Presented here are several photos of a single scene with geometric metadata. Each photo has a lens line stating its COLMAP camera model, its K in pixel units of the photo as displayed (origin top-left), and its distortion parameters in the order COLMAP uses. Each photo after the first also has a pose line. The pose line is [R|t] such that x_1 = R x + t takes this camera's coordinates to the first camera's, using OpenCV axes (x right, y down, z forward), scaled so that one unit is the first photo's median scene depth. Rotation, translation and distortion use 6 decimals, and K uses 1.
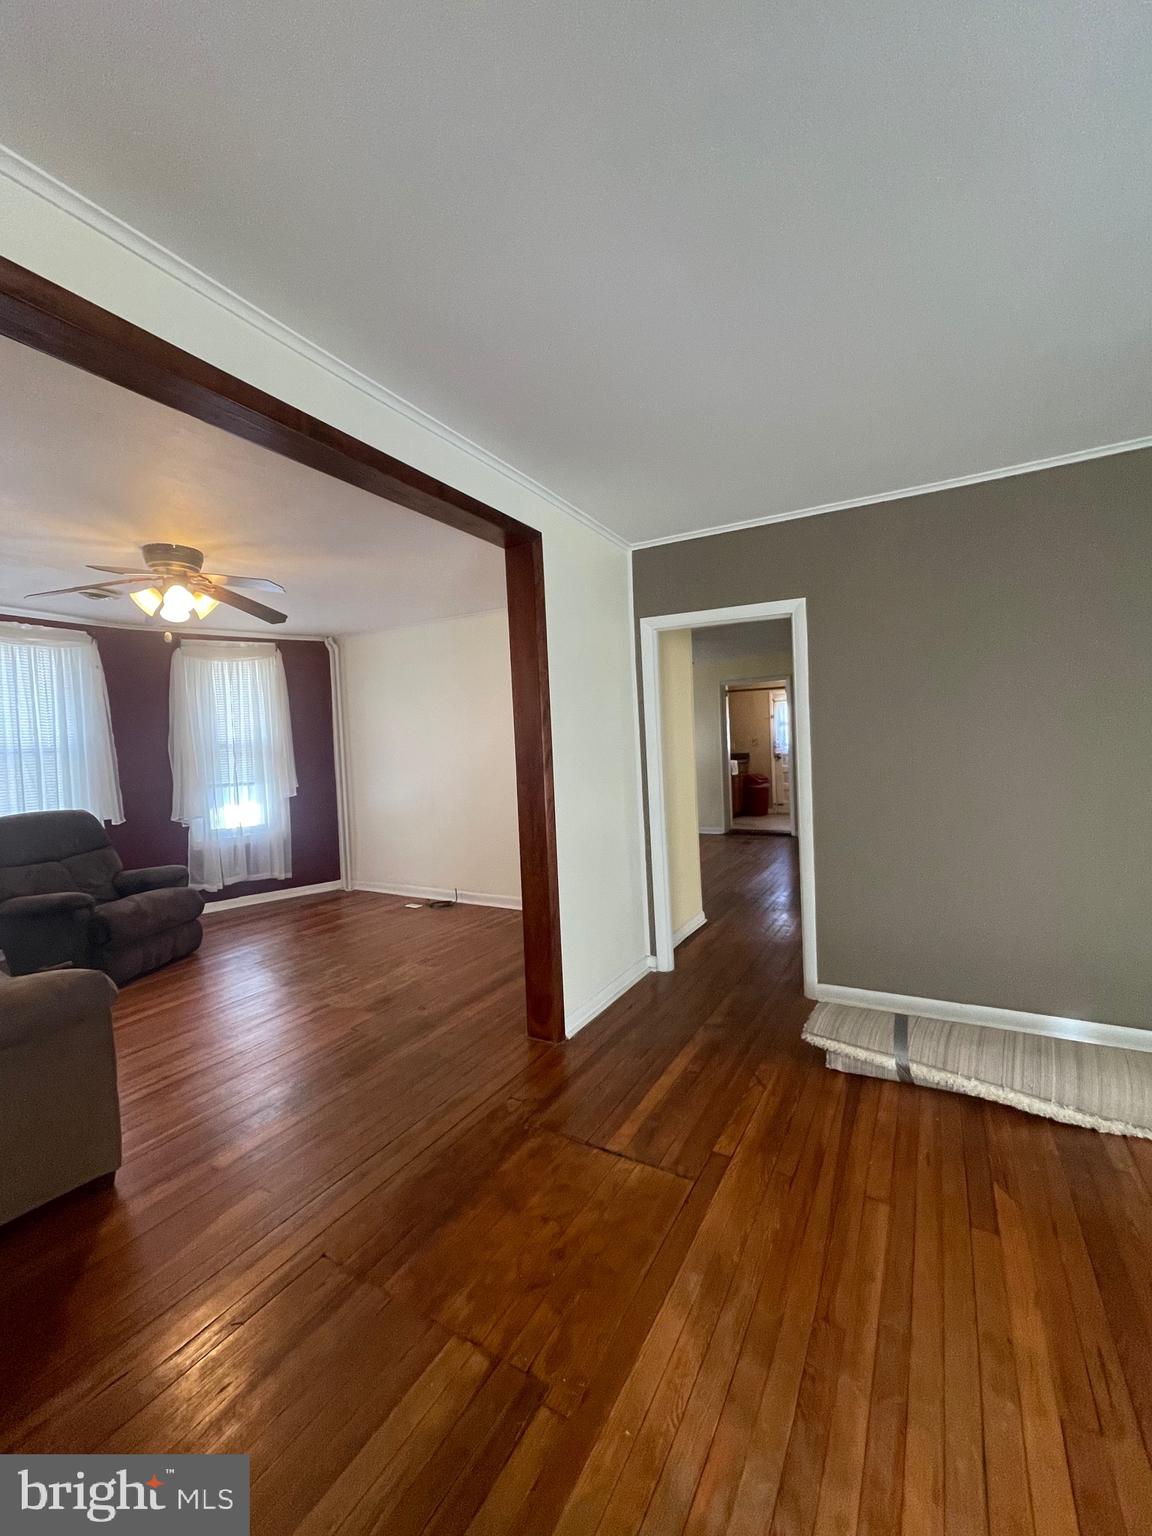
lens RADIAL K [[620.4, 0, 554.5], [0, 620.4, 761.1], [0, 0, 1]] dist [0.004276, -0.000184]
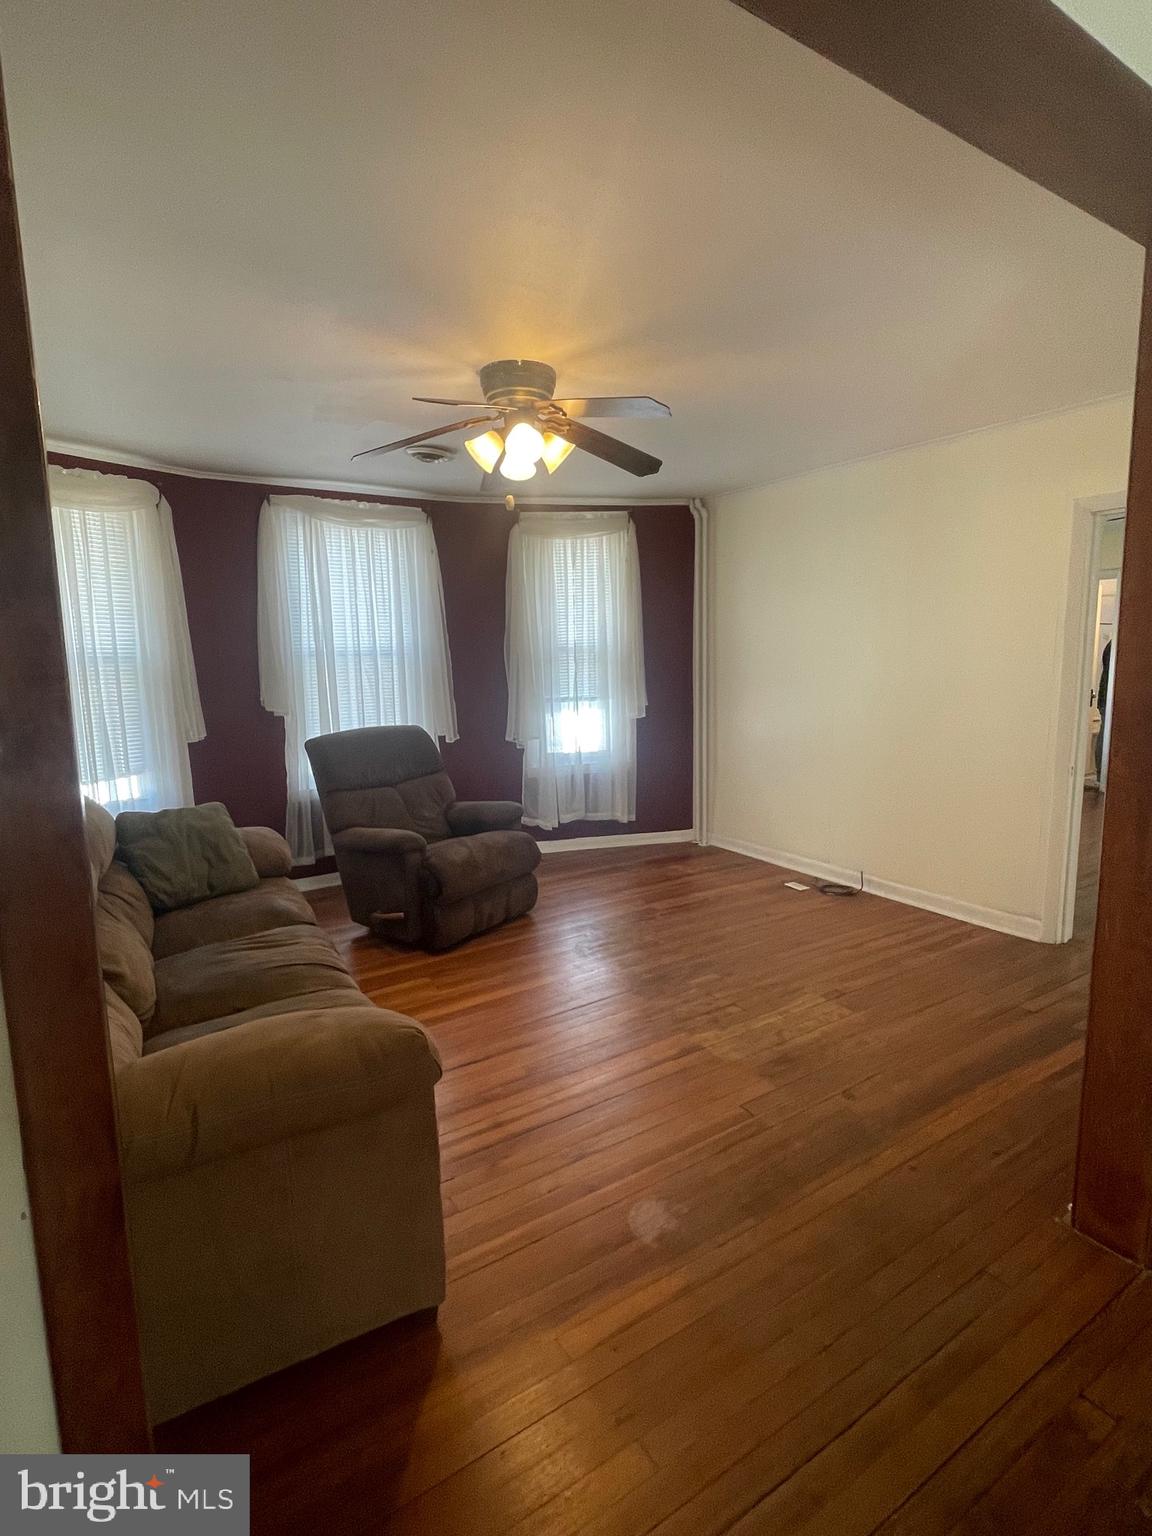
lens RADIAL K [[763.6, 0, 577.7], [0, 763.6, 768.2], [0, 0, 1]] dist [-0.005530, -0.000759]
pose [[0.897460, 0.089760, -0.431867, -0.108473], [-0.029914, 0.989208, 0.143434, -0.019604], [0.440081, -0.115807, 0.890459, 0.163813]]
